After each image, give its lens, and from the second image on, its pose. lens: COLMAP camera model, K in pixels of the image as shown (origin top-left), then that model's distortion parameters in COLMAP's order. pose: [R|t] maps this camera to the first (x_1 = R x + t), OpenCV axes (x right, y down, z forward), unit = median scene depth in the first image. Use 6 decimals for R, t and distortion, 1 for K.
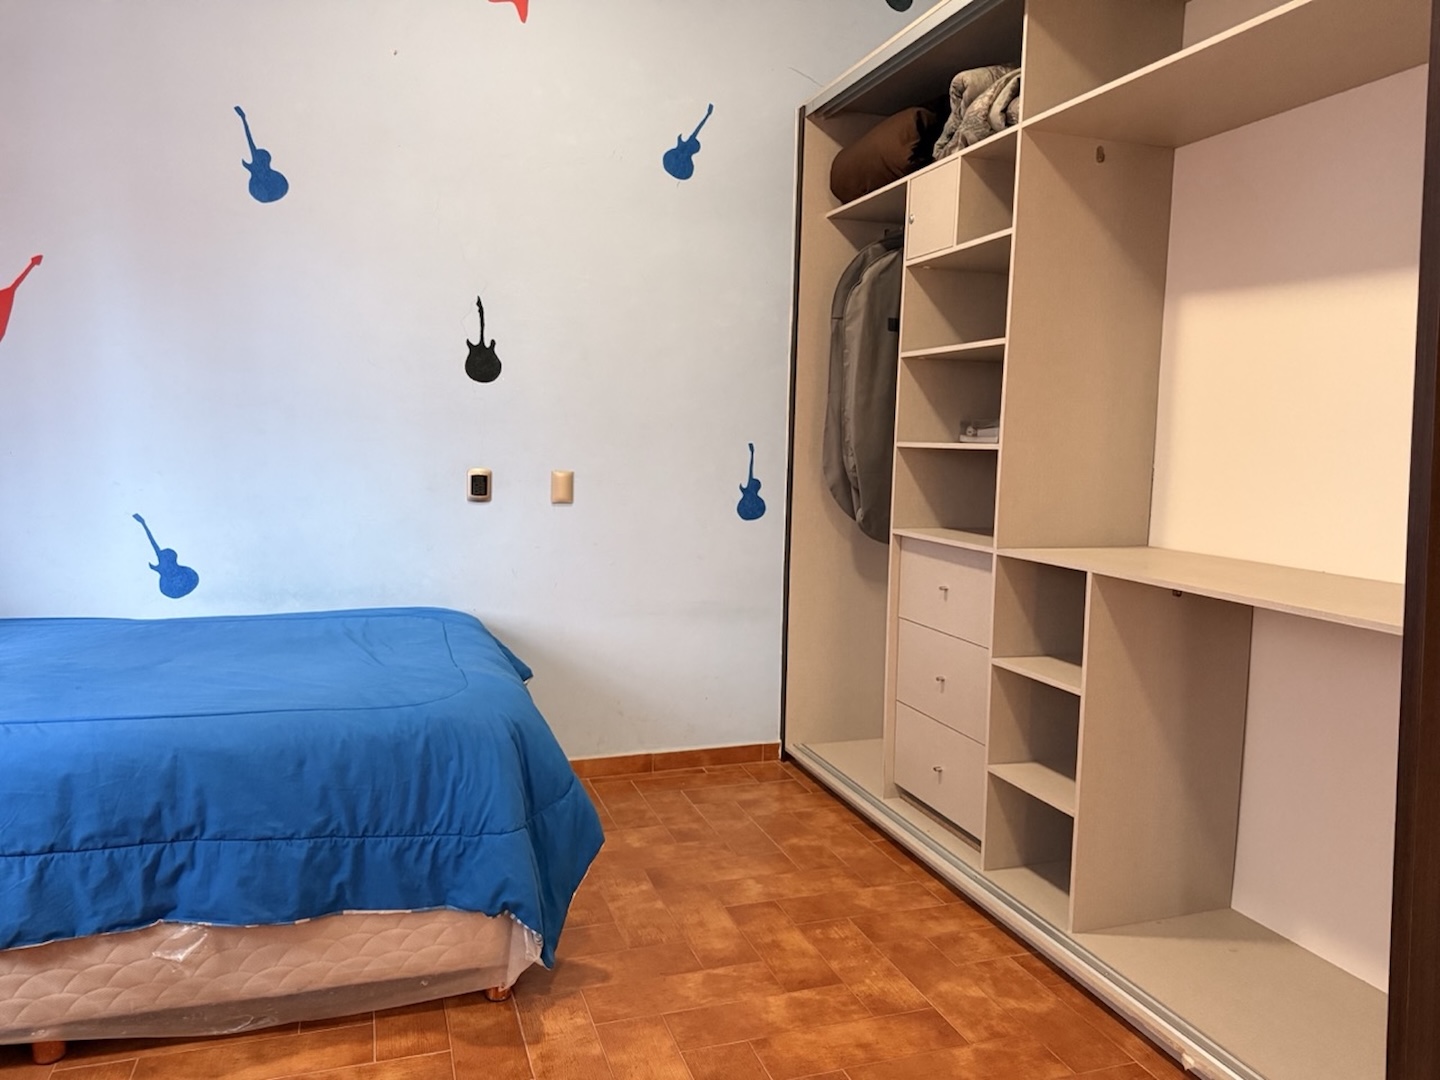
lens RADIAL K [[1012.8, 0, 719.0], [0, 1012.8, 547.6], [0, 0, 1]] dist [0.039060, -0.027907]
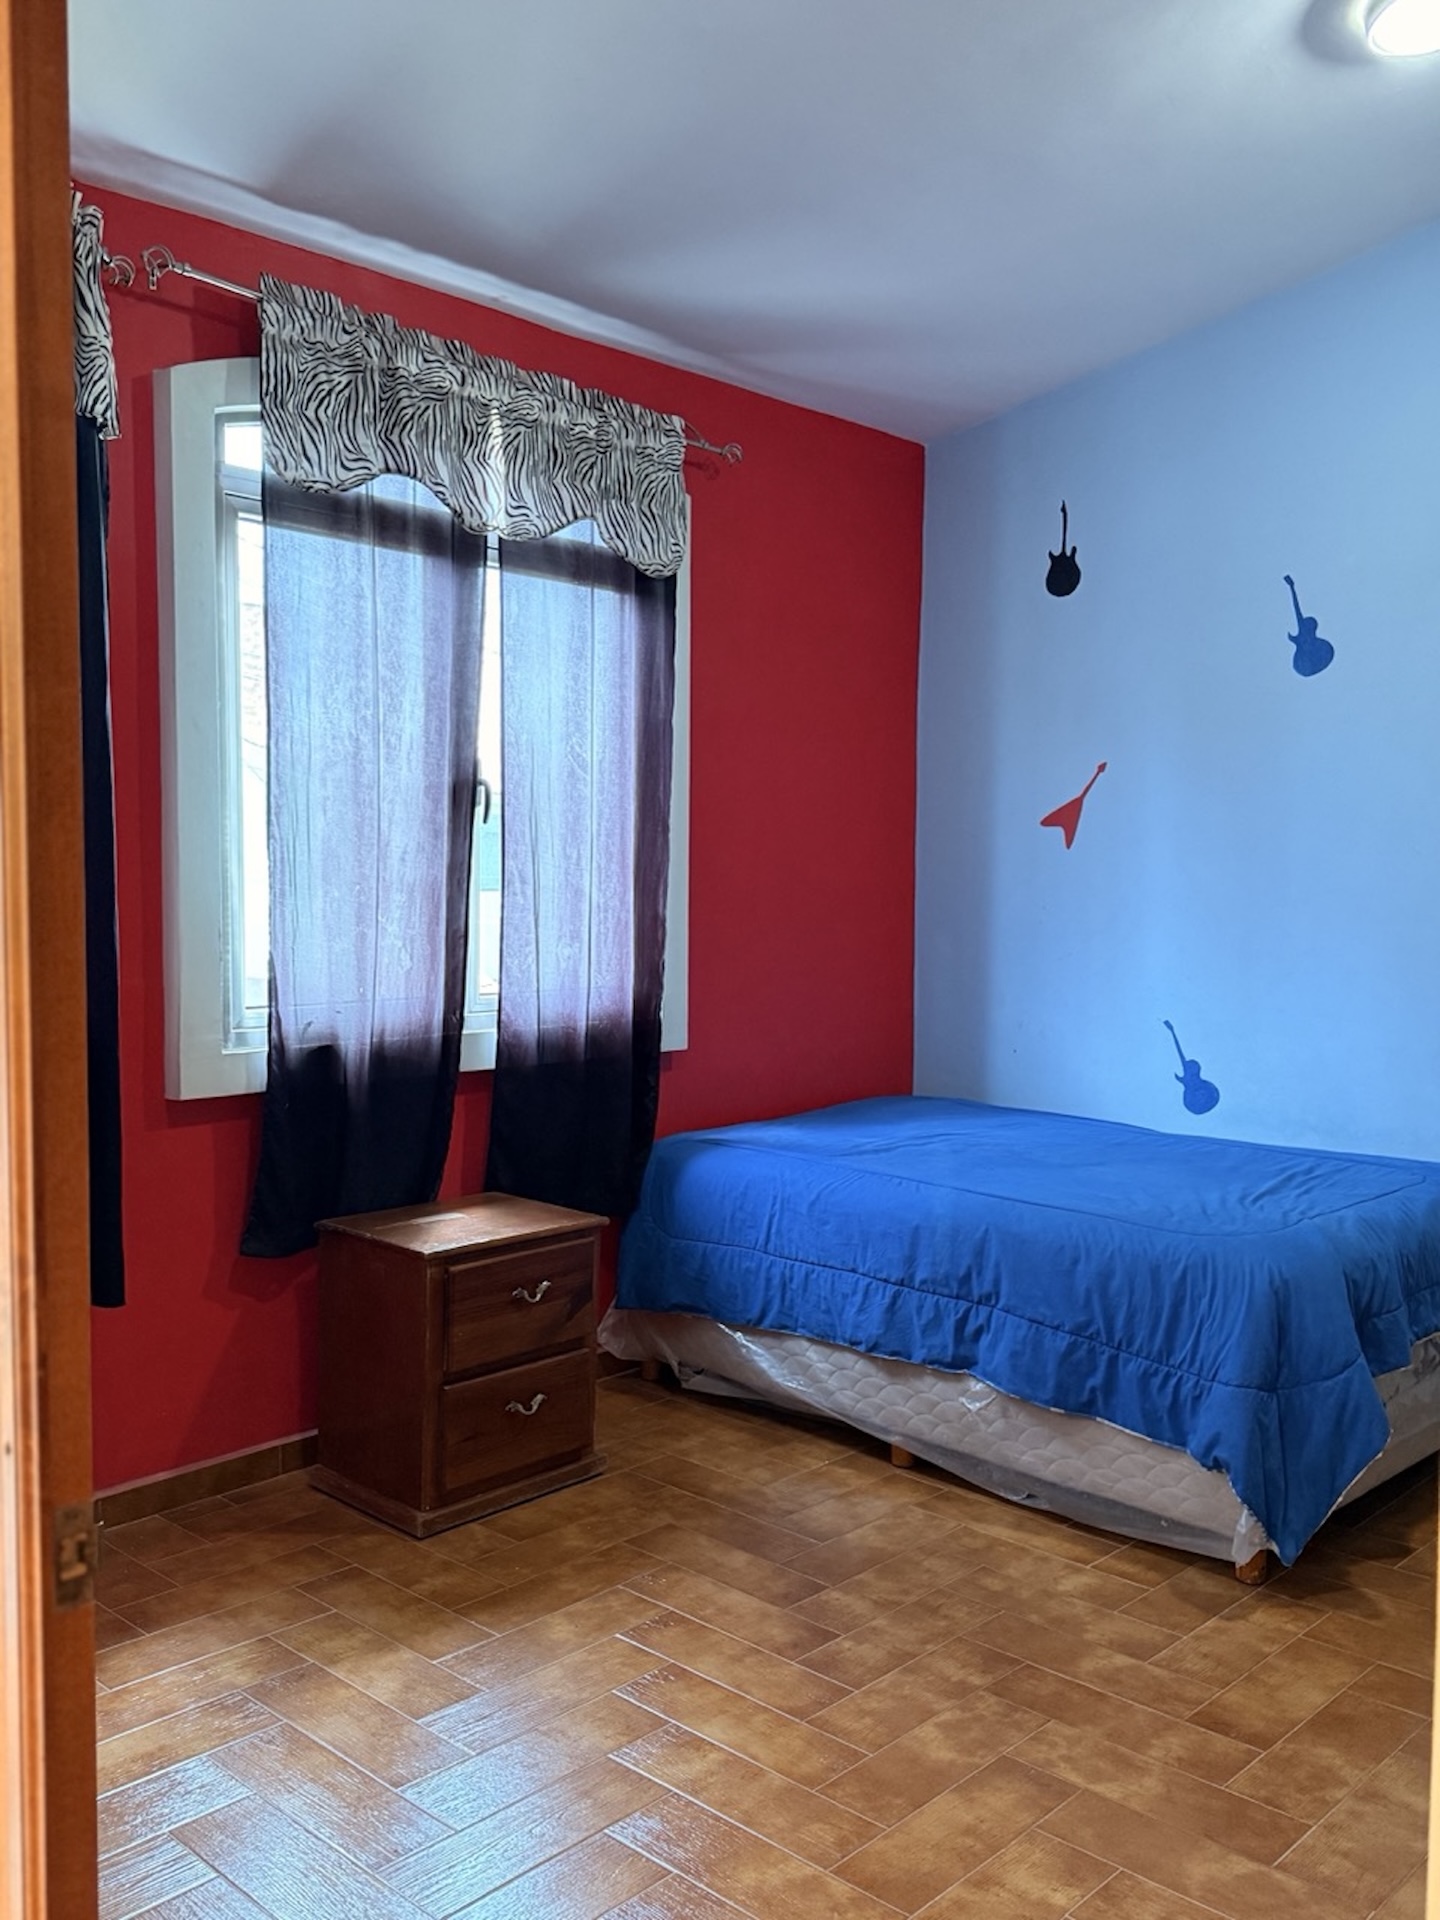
lens RADIAL K [[1670.6, 0, 712.6], [0, 1670.6, 956.0], [0, 0, 1]] dist [0.114785, -0.161774]
pose [[0.475917, 0.026331, -0.879096, 0.914640], [-0.094936, 0.995249, -0.021585, -0.028446], [0.874351, 0.093731, 0.476156, -0.178277]]
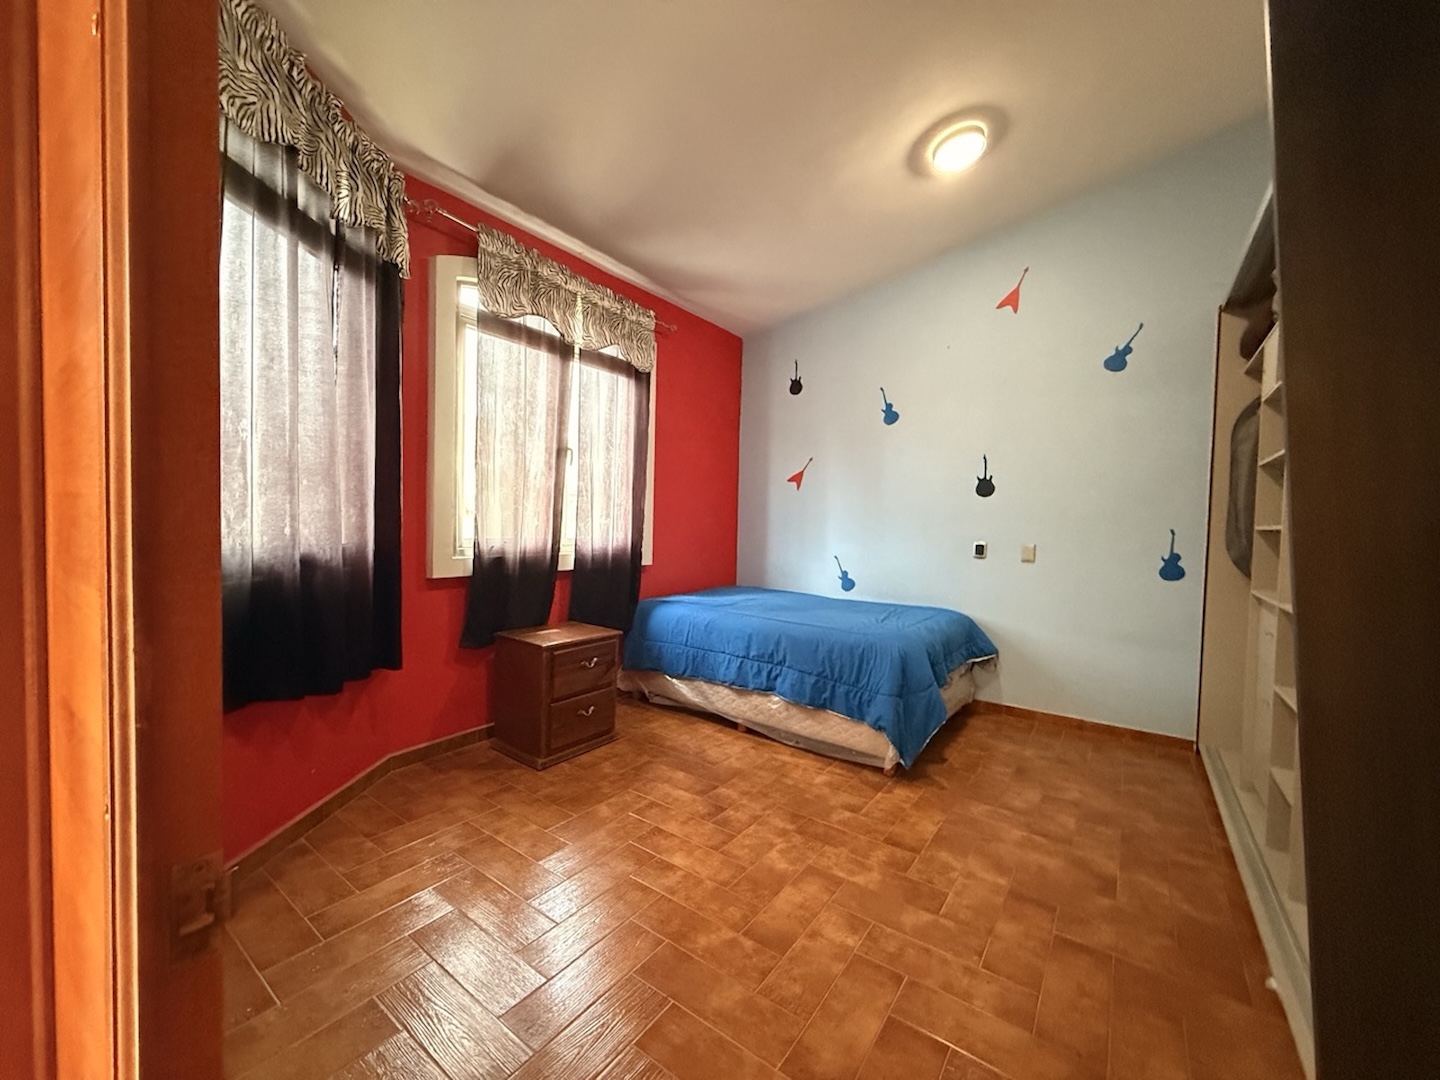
lens RADIAL K [[572.8, 0, 716.3], [0, 572.8, 536.1], [0, 0, 1]] dist [0.000310, 0.000198]
pose [[0.582486, 0.013152, -0.812734, 0.598051], [-0.102026, 0.993144, -0.057051, 0.043570], [0.806412, 0.116151, 0.579835, -0.069899]]
